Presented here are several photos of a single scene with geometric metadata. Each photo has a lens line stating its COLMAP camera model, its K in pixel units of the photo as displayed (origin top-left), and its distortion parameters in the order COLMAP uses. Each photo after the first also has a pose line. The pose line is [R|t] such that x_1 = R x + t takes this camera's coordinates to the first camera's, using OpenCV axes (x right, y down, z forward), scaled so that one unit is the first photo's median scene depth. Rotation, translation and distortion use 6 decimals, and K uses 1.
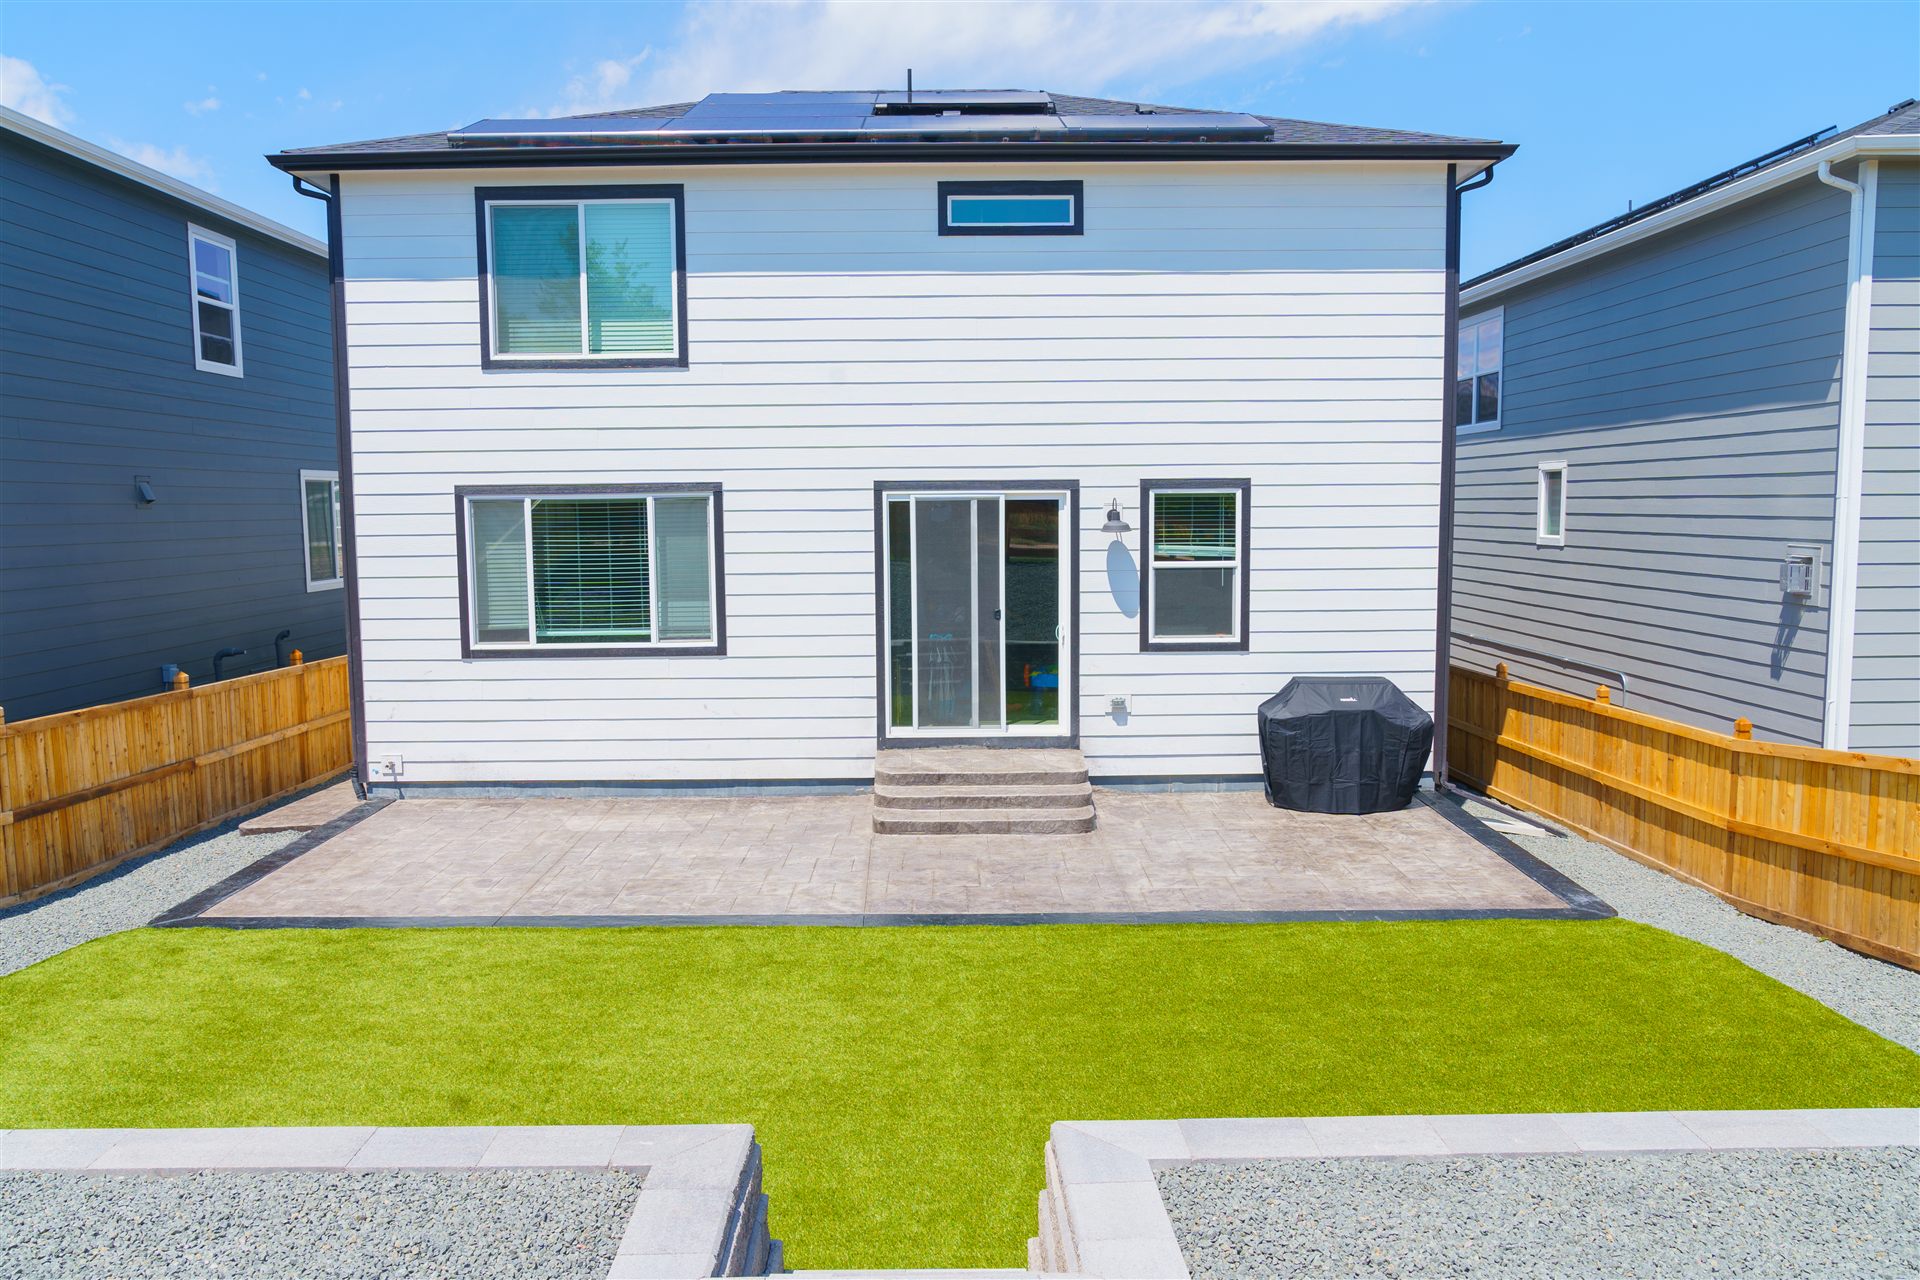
lens RADIAL K [[1305.2, 0, 960.0], [0, 1305.2, 640.0], [0, 0, 1]] dist [-0.028641, -0.001710]
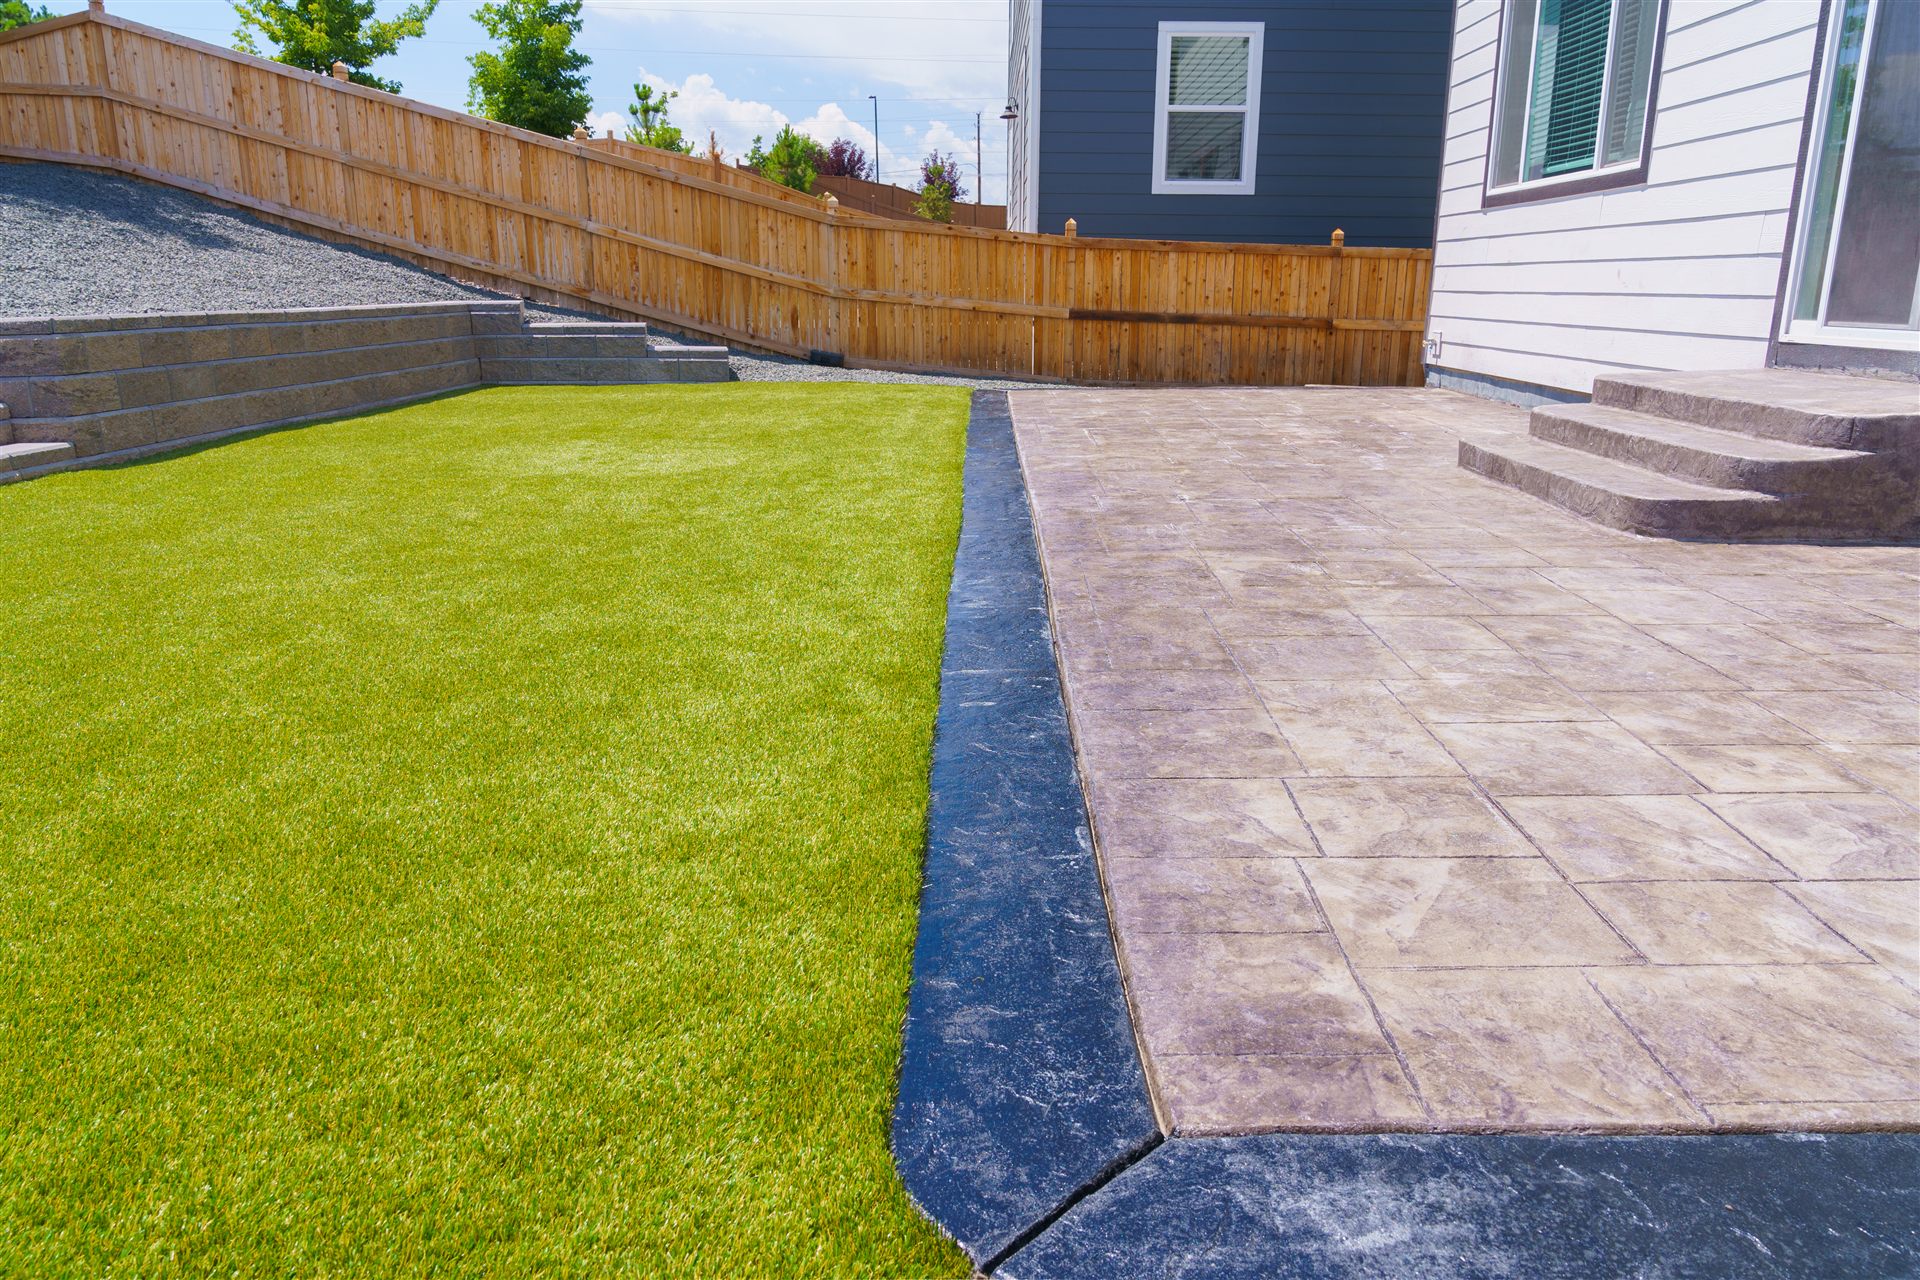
lens RADIAL K [[1305.2, 0, 960.0], [0, 1305.2, 640.0], [0, 0, 1]] dist [-0.028641, -0.001710]
pose [[-0.019311, 0.272729, -0.961897, 0.551128], [-0.103739, 0.956337, 0.273235, 0.102027], [0.994417, 0.105063, 0.009825, 0.882879]]
